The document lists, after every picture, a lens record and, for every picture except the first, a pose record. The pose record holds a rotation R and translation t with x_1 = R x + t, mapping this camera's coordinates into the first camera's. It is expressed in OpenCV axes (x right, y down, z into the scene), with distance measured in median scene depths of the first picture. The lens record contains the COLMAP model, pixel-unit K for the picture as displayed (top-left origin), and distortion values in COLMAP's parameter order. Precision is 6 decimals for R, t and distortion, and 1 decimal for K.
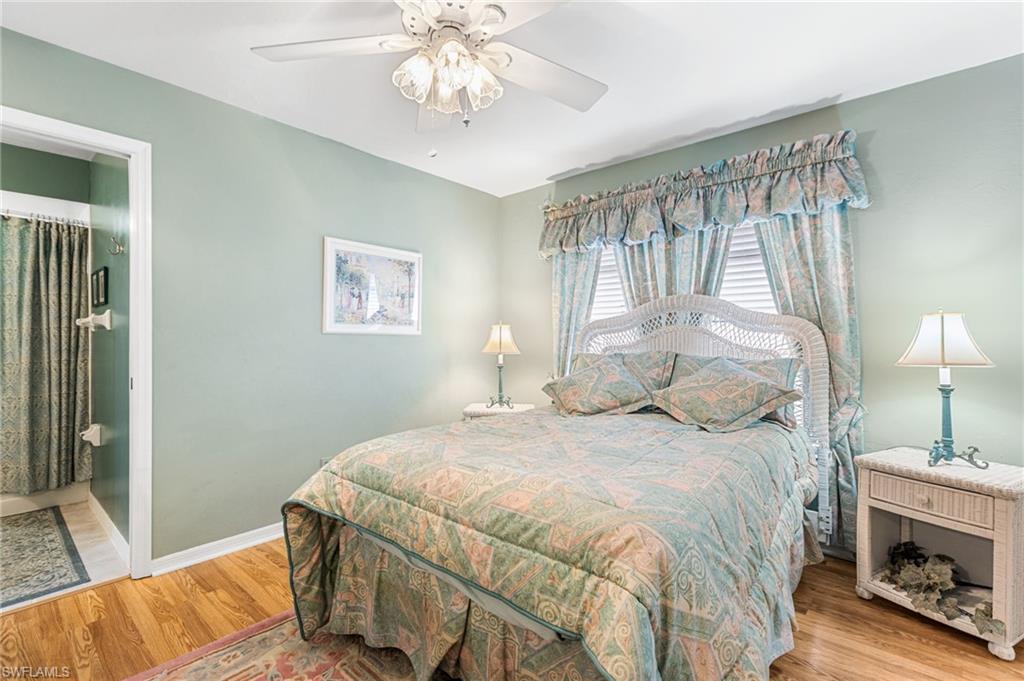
lens RADIAL K [[469.8, 0, 516.4], [0, 469.8, 336.2], [0, 0, 1]] dist [0.001586, -0.000251]
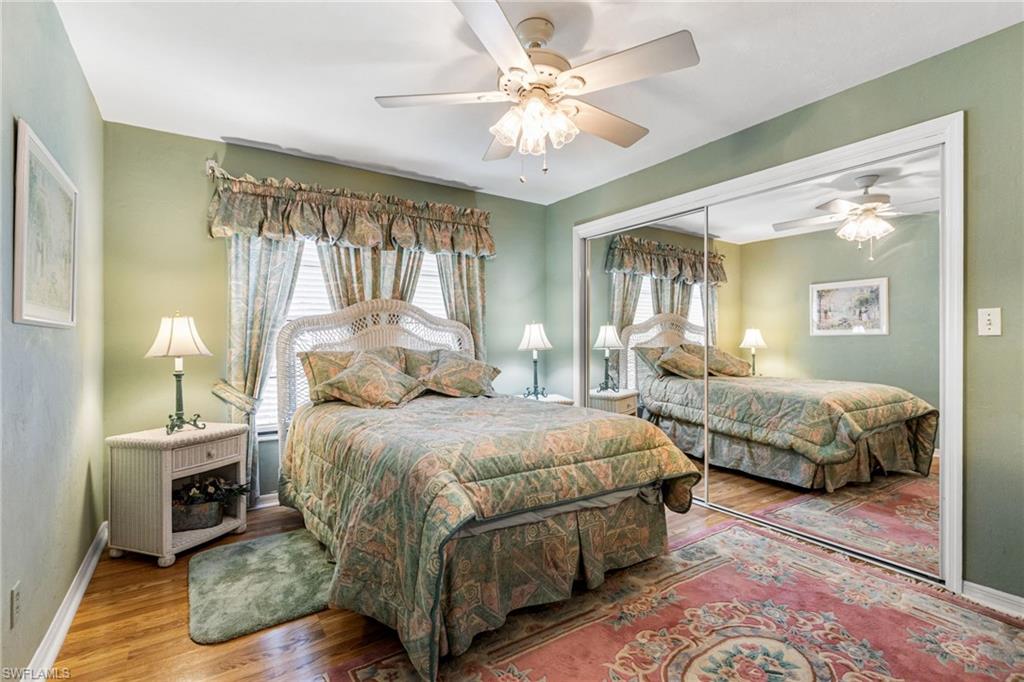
lens RADIAL K [[469.8, 0, 514.5], [0, 469.8, 339.5], [0, 0, 1]] dist [0.001586, -0.000251]
pose [[0.256528, -0.003759, 0.966530, -0.753268], [-0.002445, 0.999987, 0.004538, 0.008026], [-0.966534, -0.003527, 0.256515, 0.402894]]
